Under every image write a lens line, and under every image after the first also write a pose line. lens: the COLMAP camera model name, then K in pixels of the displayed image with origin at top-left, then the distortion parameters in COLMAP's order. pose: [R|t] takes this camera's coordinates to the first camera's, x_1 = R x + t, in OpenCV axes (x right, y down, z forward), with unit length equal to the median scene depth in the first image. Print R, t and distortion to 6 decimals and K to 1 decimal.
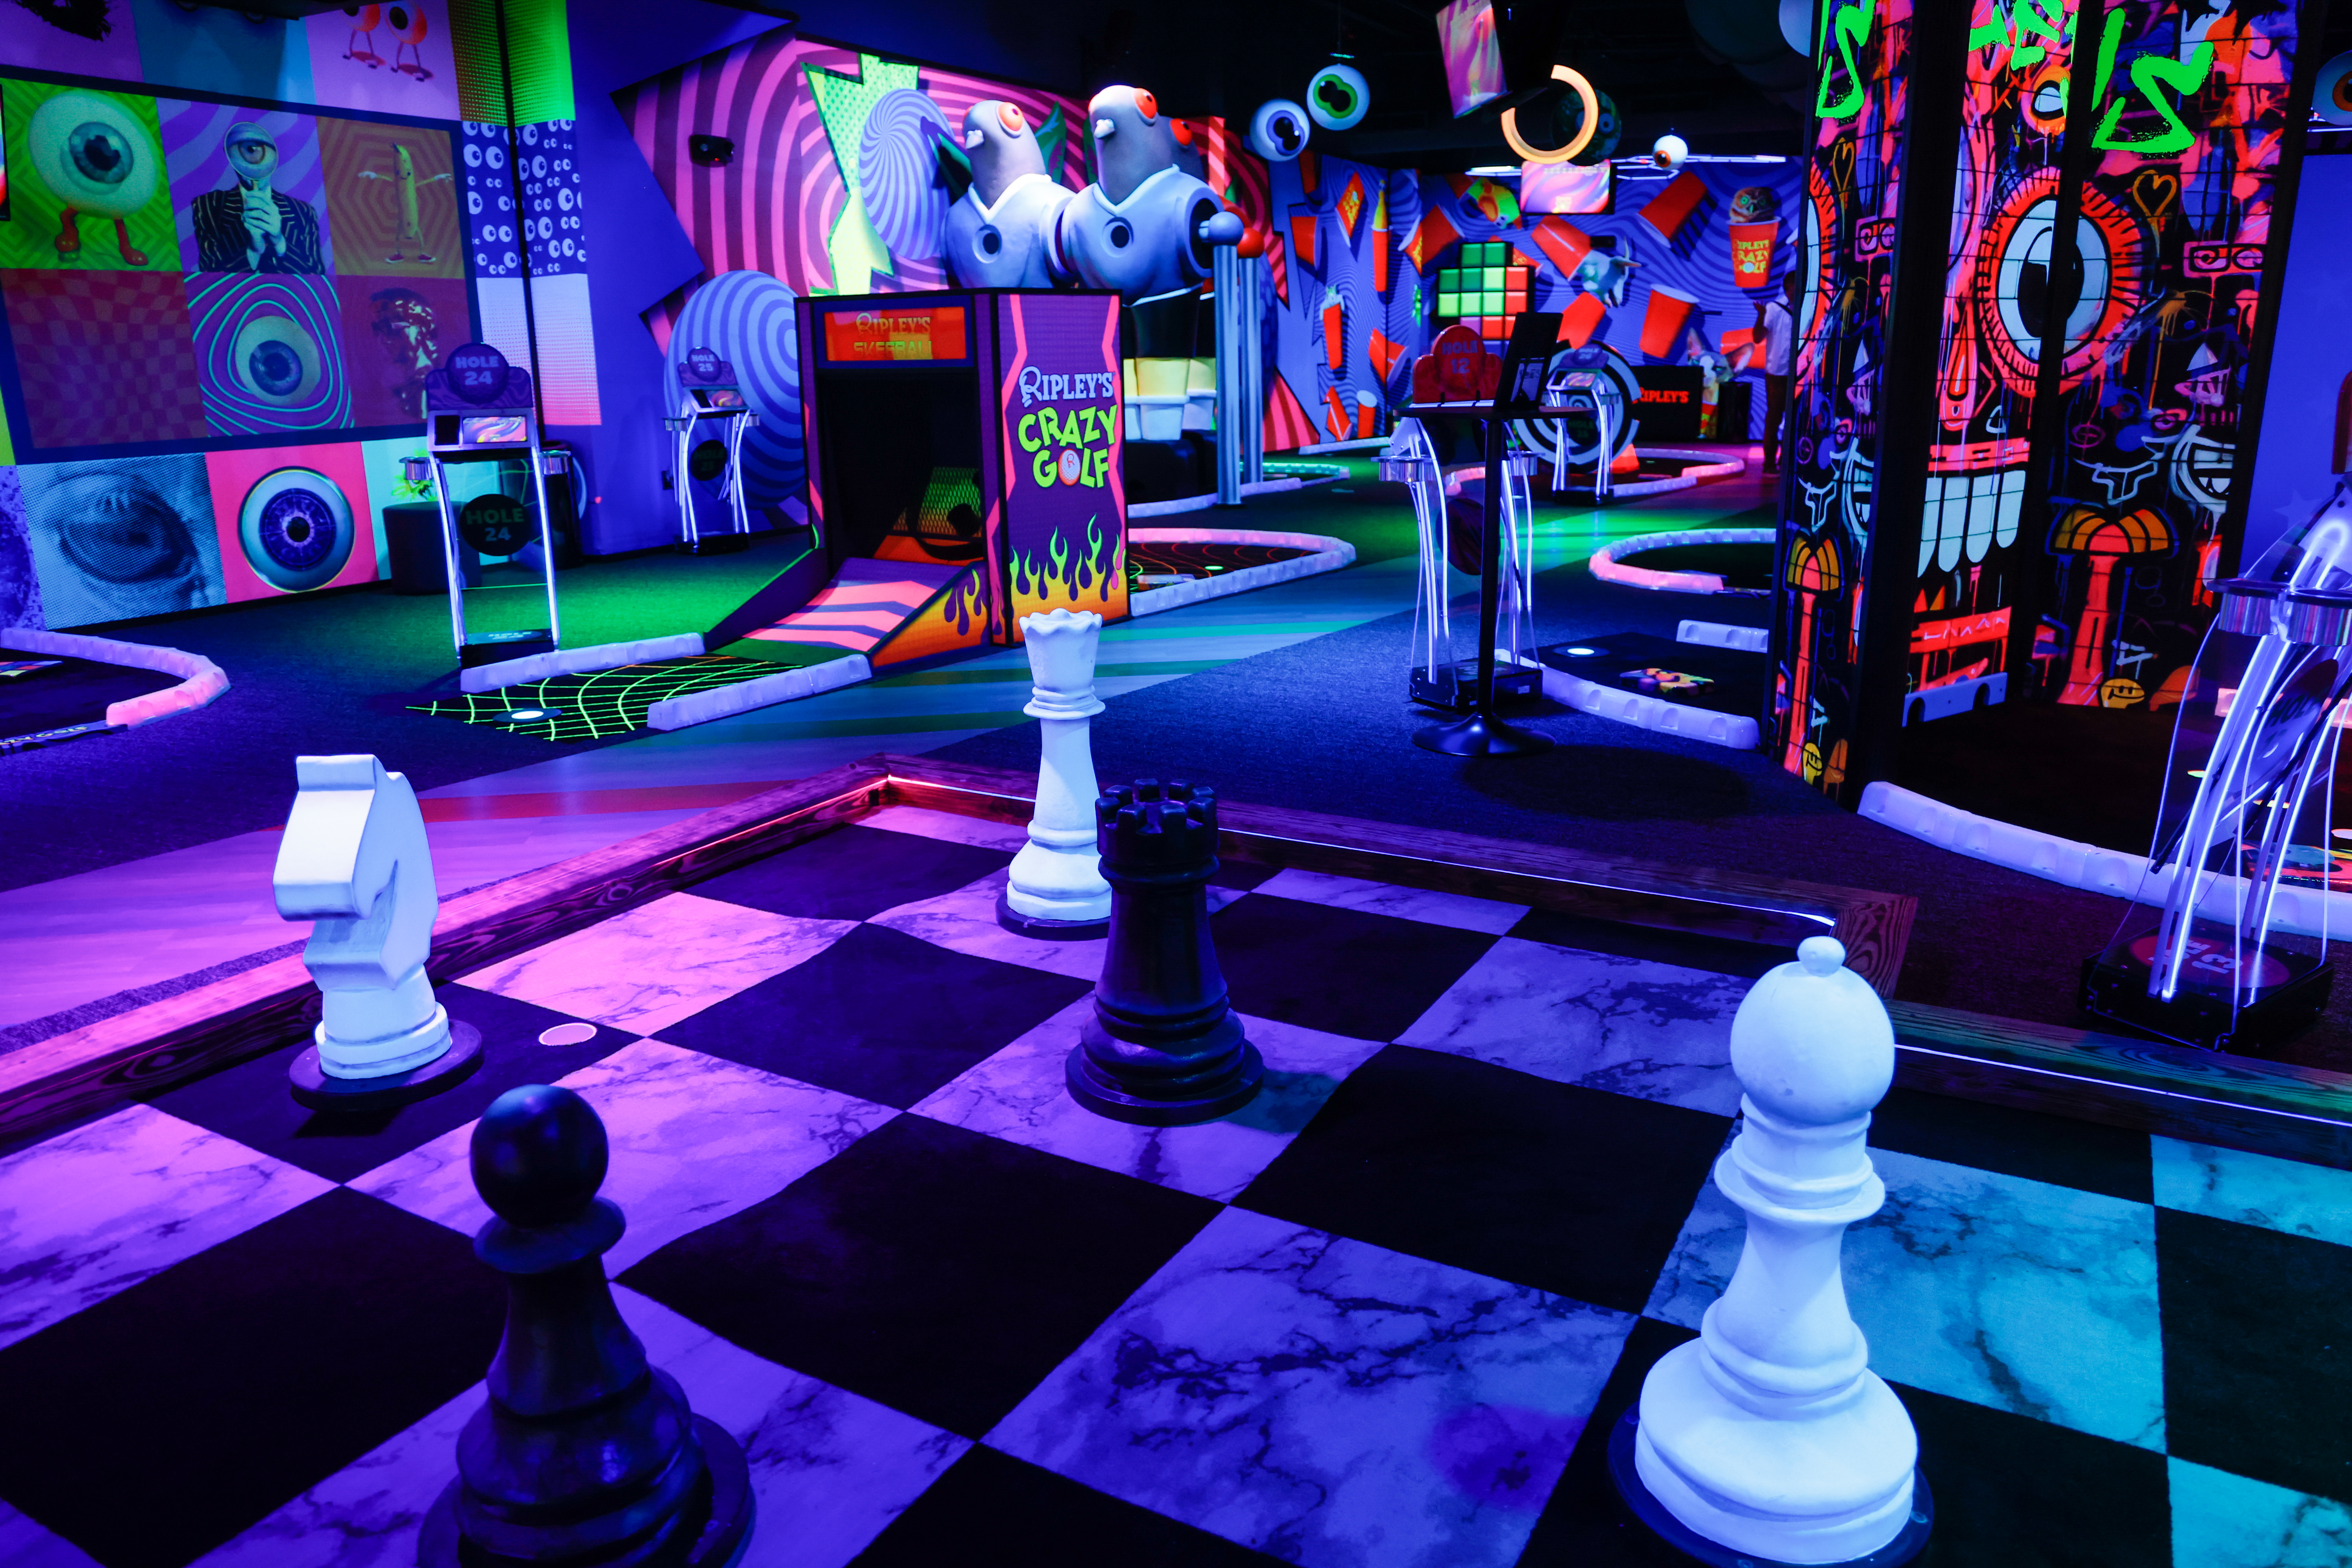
lens RADIAL K [[1574.2, 0, 1219.6], [0, 1574.2, 774.5], [0, 0, 1]] dist [-0.080457, 0.054584]
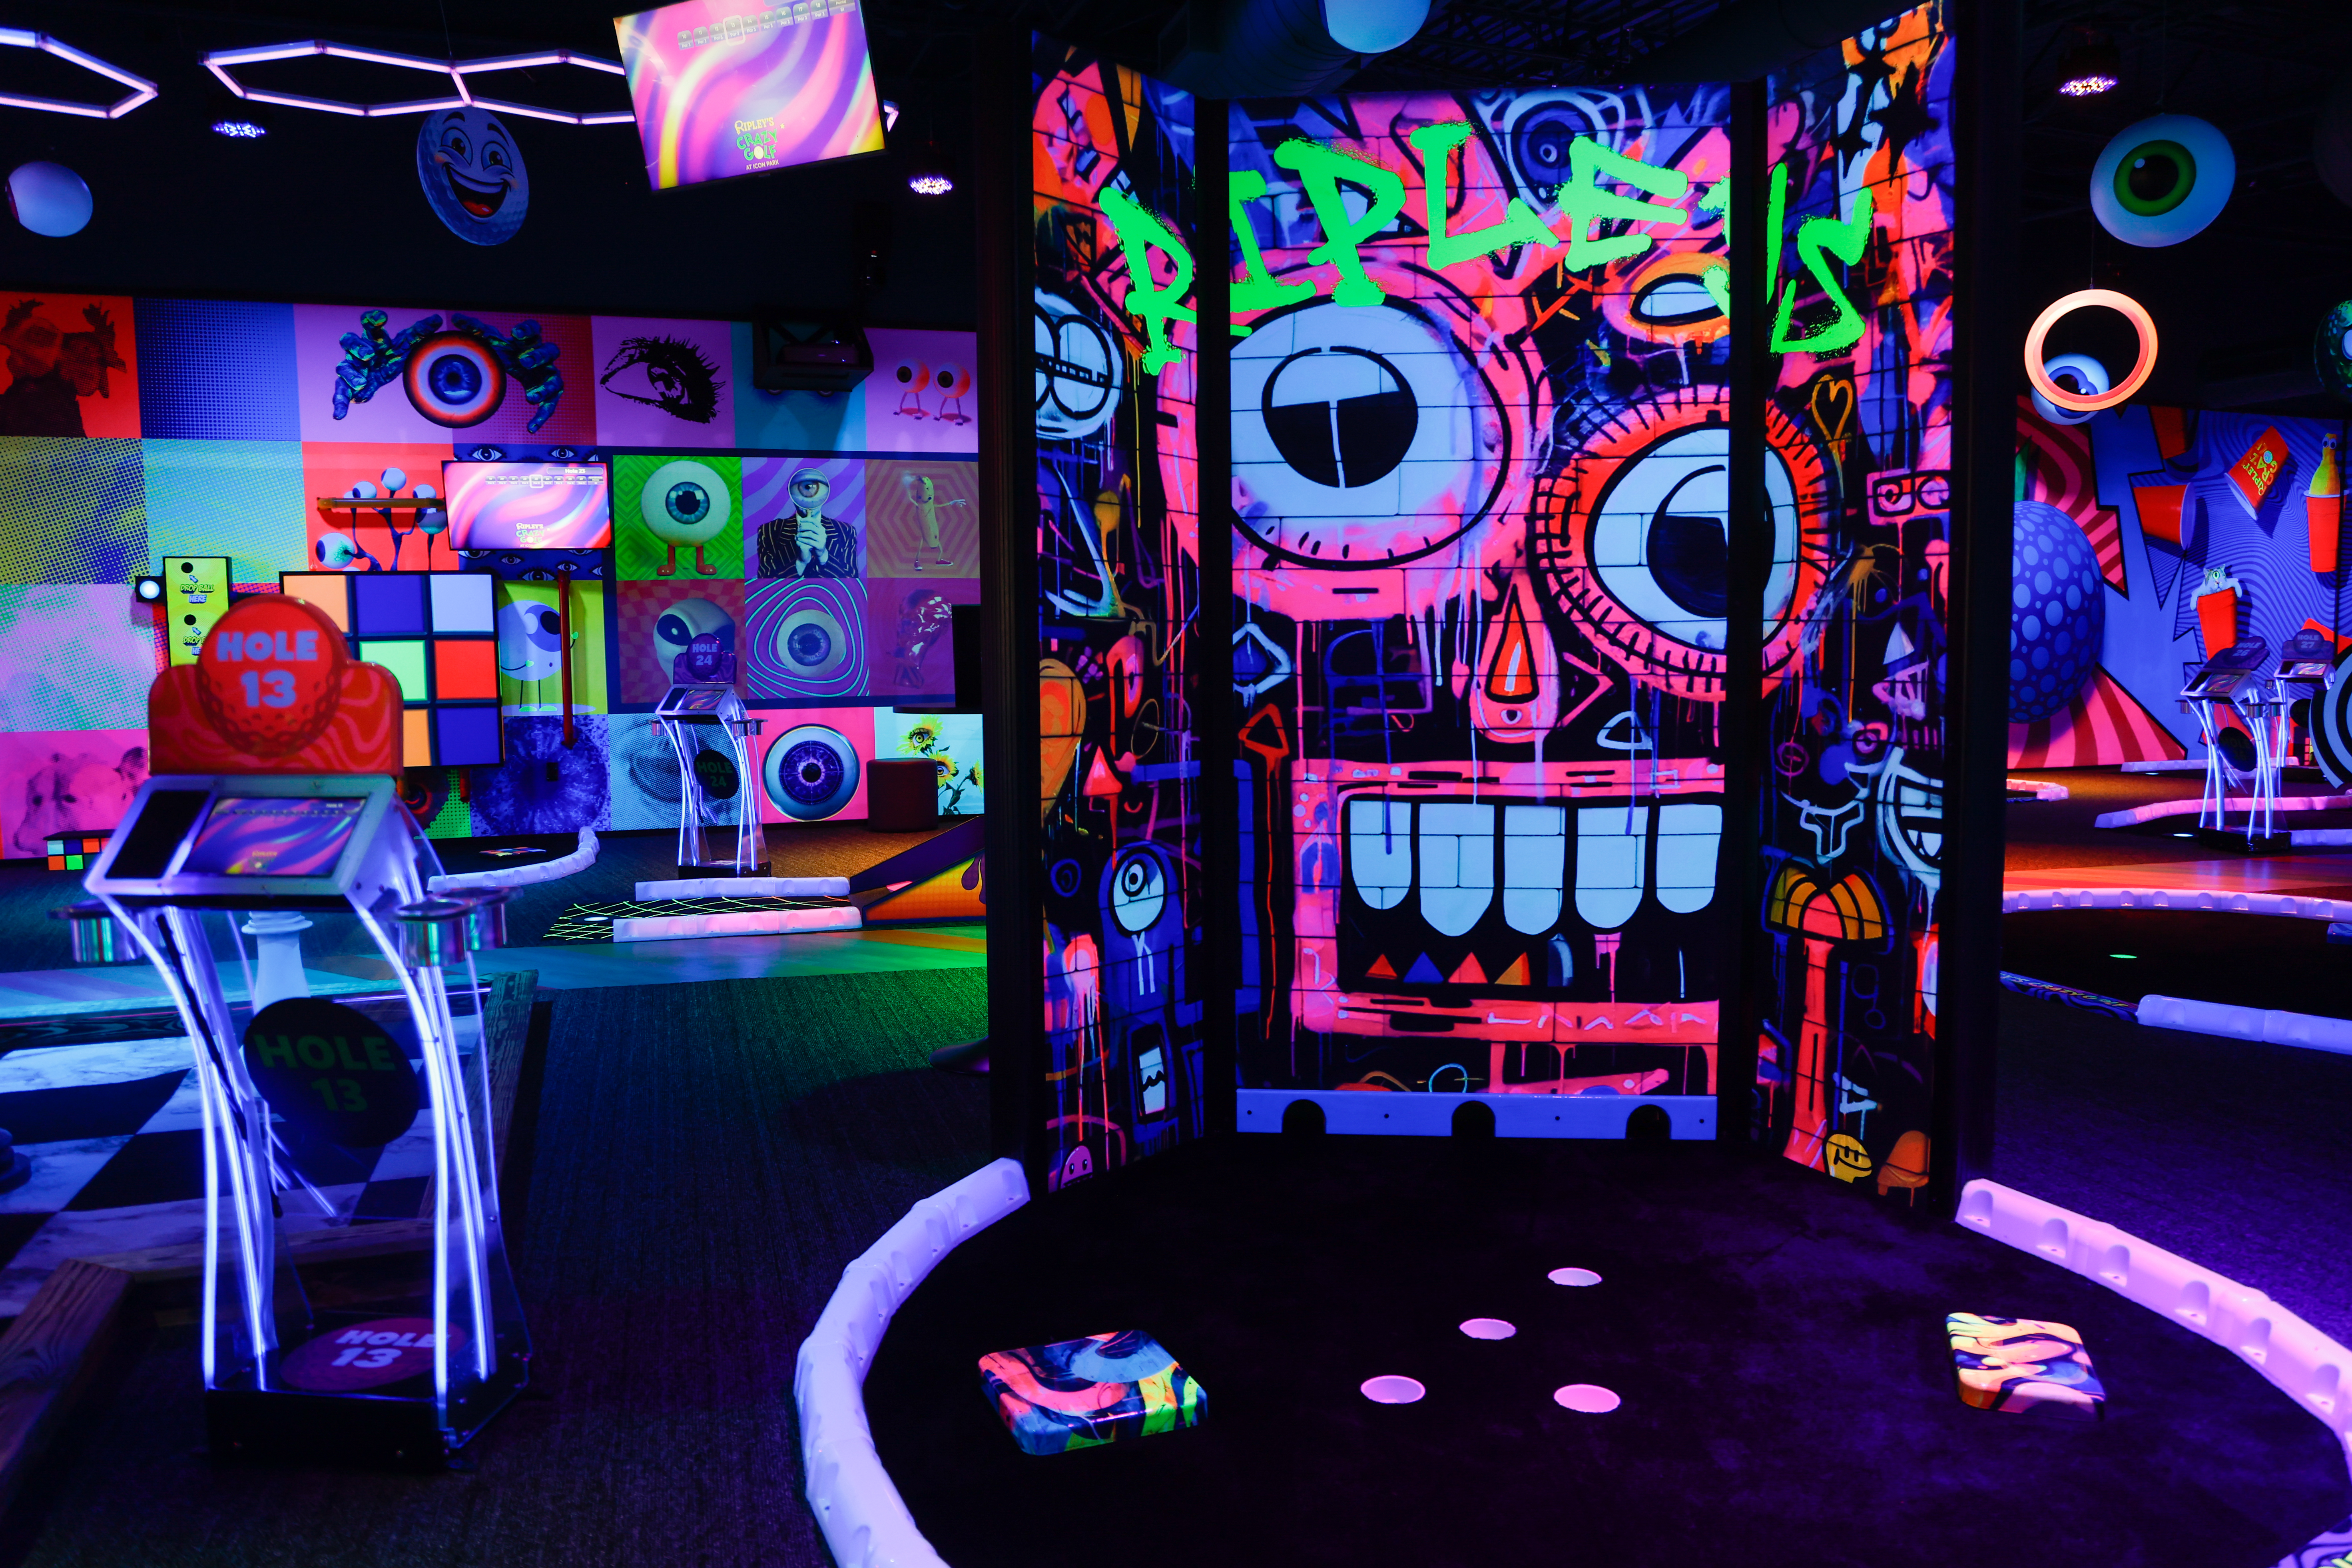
lens RADIAL K [[1614.8, 0, 1172.6], [0, 1614.8, 793.1], [0, 0, 1]] dist [-0.088997, 0.070332]
pose [[0.762648, 0.061885, -0.643846, 0.828021], [-0.170336, 0.979492, -0.107619, -0.086785], [0.623982, 0.191745, 0.757549, 0.315425]]
